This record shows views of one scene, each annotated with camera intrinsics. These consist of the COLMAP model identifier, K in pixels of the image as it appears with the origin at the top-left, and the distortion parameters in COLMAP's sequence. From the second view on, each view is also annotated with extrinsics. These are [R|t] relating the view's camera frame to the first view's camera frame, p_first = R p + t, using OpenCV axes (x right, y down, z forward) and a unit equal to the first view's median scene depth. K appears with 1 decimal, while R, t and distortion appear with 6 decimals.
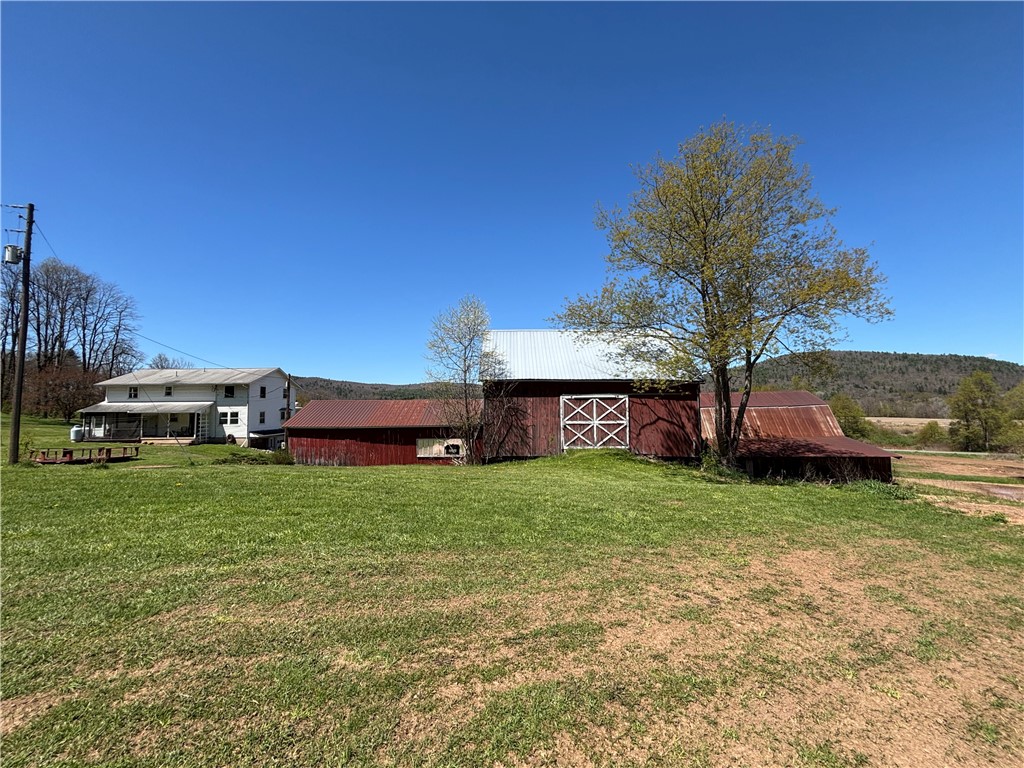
lens RADIAL K [[409.7, 0, 509.3], [0, 409.7, 386.3], [0, 0, 1]] dist [-0.000952, -0.000334]
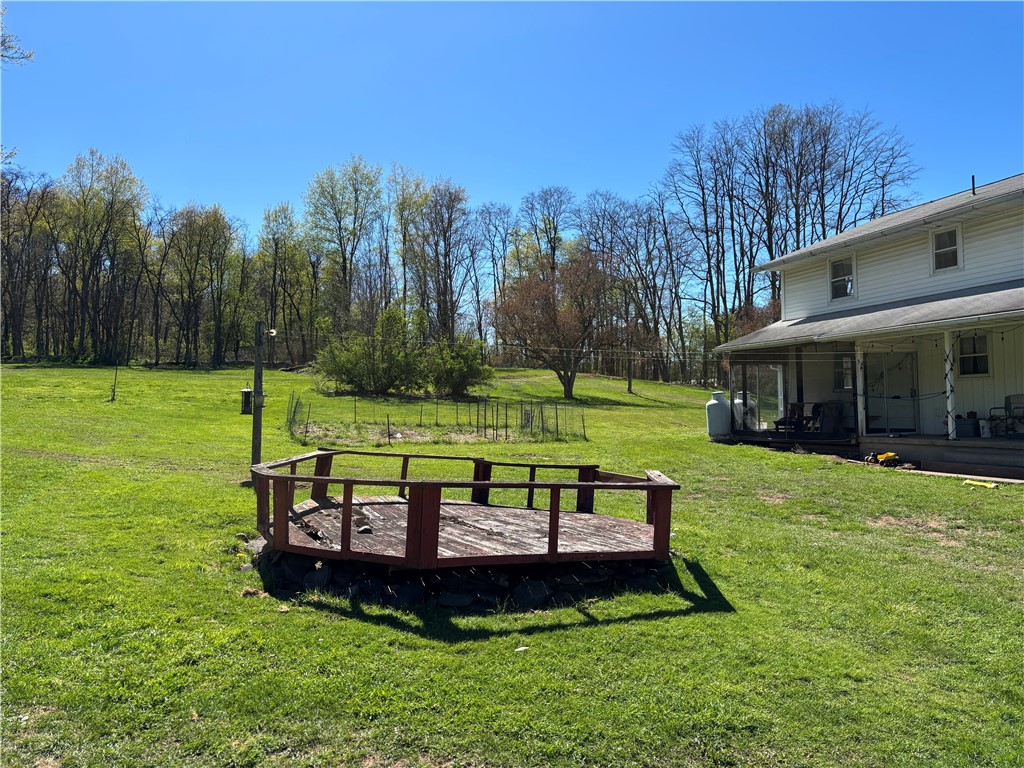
lens RADIAL K [[774.4, 0, 512.0], [0, 774.4, 384.0], [0, 0, 1]] dist [0.044316, -0.032793]
pose [[0.310507, -0.026868, -0.950191, -0.476427], [0.069406, 0.997573, -0.005527, 0.075546], [0.948034, -0.064232, 0.311618, 0.610017]]
